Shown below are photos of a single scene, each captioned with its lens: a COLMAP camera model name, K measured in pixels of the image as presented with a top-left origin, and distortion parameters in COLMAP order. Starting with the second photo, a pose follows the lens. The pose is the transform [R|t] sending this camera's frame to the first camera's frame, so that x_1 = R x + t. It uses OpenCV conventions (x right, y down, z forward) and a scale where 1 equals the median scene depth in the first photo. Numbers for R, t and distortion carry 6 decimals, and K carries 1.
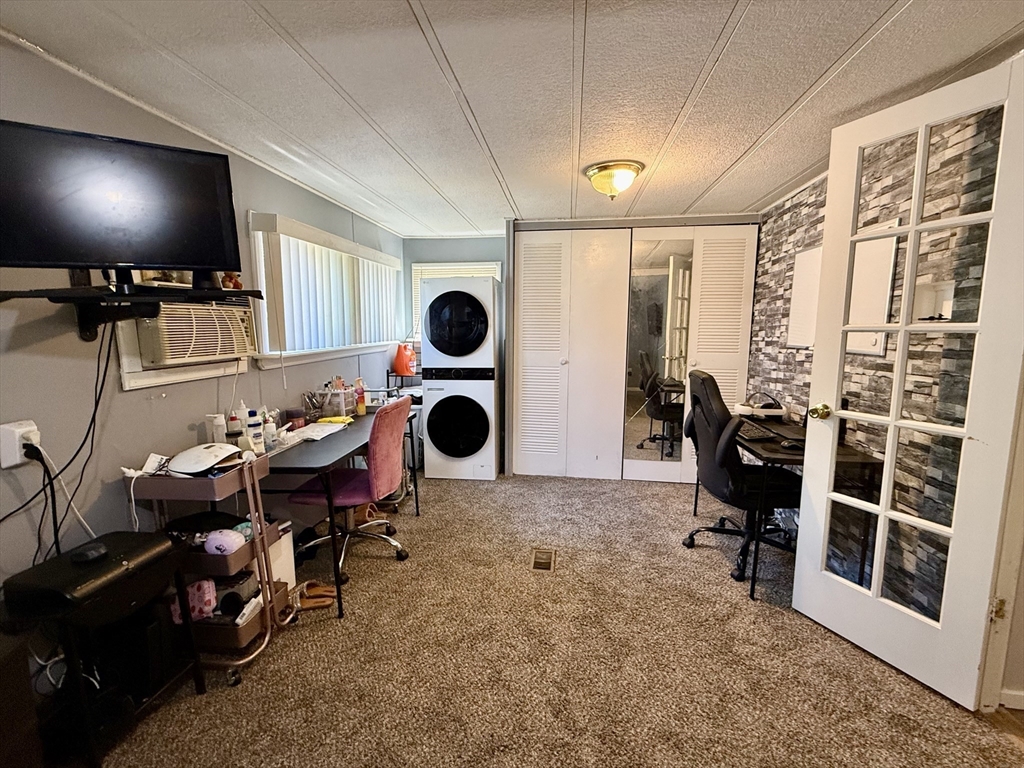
lens RADIAL K [[452.1, 0, 504.0], [0, 452.1, 382.0], [0, 0, 1]] dist [-0.000595, -0.000083]
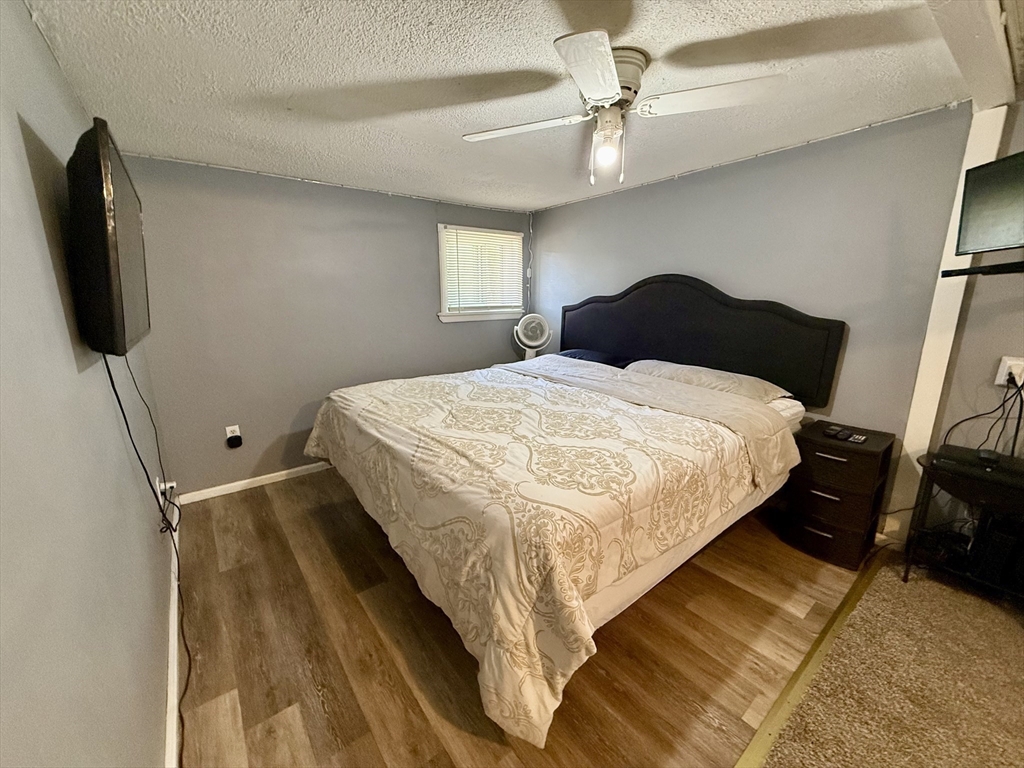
lens RADIAL K [[407.8, 0, 511.1], [0, 407.8, 382.7], [0, 0, 1]] dist [0.001096, 0.000054]
pose [[-0.698146, 0.170416, -0.695378, 0.395081], [-0.073286, 0.949147, 0.306185, -0.046559], [0.712195, 0.264723, -0.650153, 0.294598]]
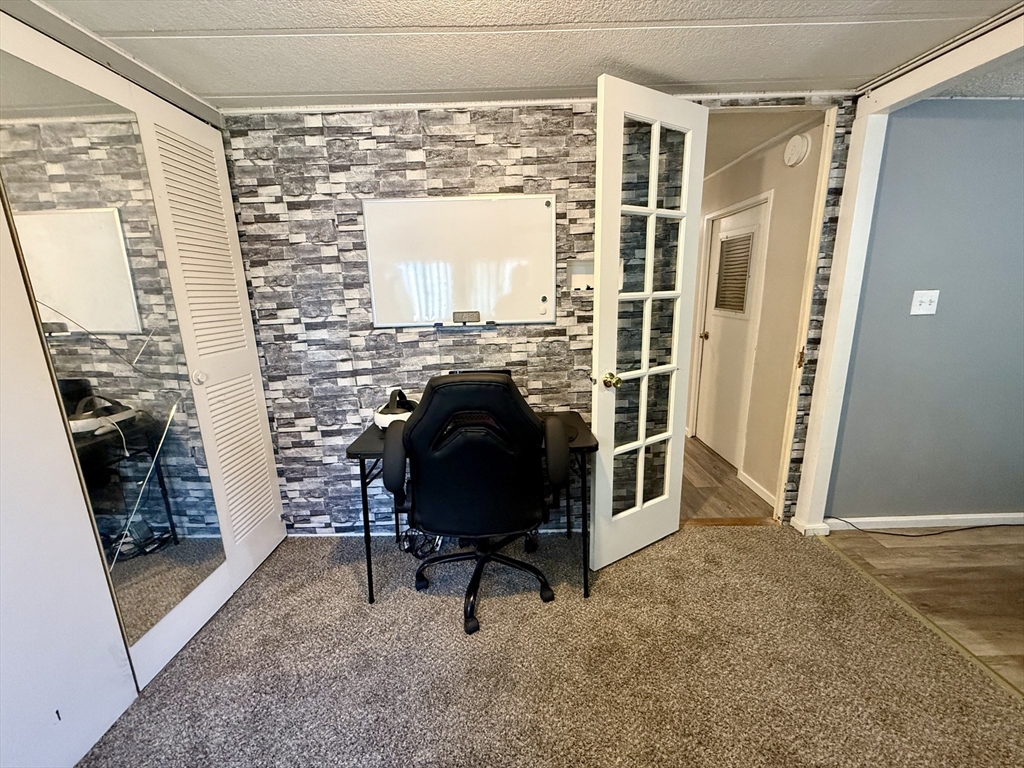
lens RADIAL K [[405.6, 0, 512.0], [0, 405.6, 384.0], [0, 0, 1]] dist [-0.000172, -0.000071]
pose [[-0.144105, -0.217249, 0.965420, -0.089892], [0.144310, 0.960560, 0.237696, -0.102919], [-0.978983, 0.173573, -0.107071, 0.768496]]
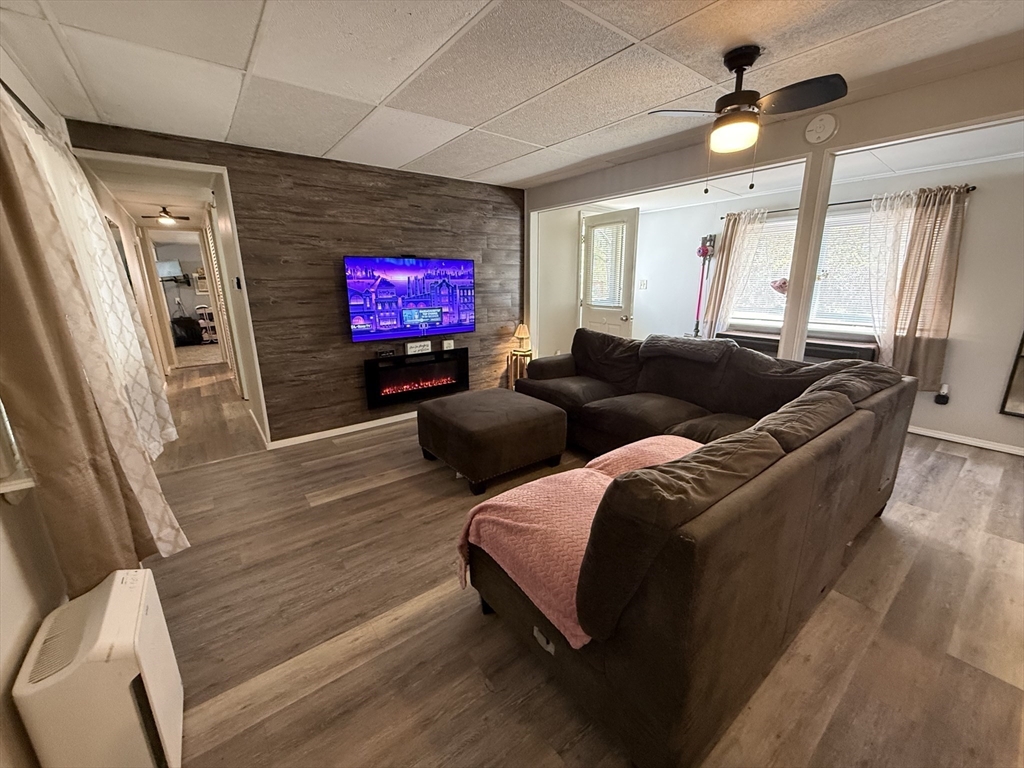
lens RADIAL K [[407.8, 0, 511.1], [0, 407.8, 382.7], [0, 0, 1]] dist [0.001096, 0.000054]
pose [[0.717401, 0.162687, -0.677399, 3.065148], [-0.077523, 0.984955, 0.154450, 0.002297], [0.692334, -0.058288, 0.719219, -0.035840]]
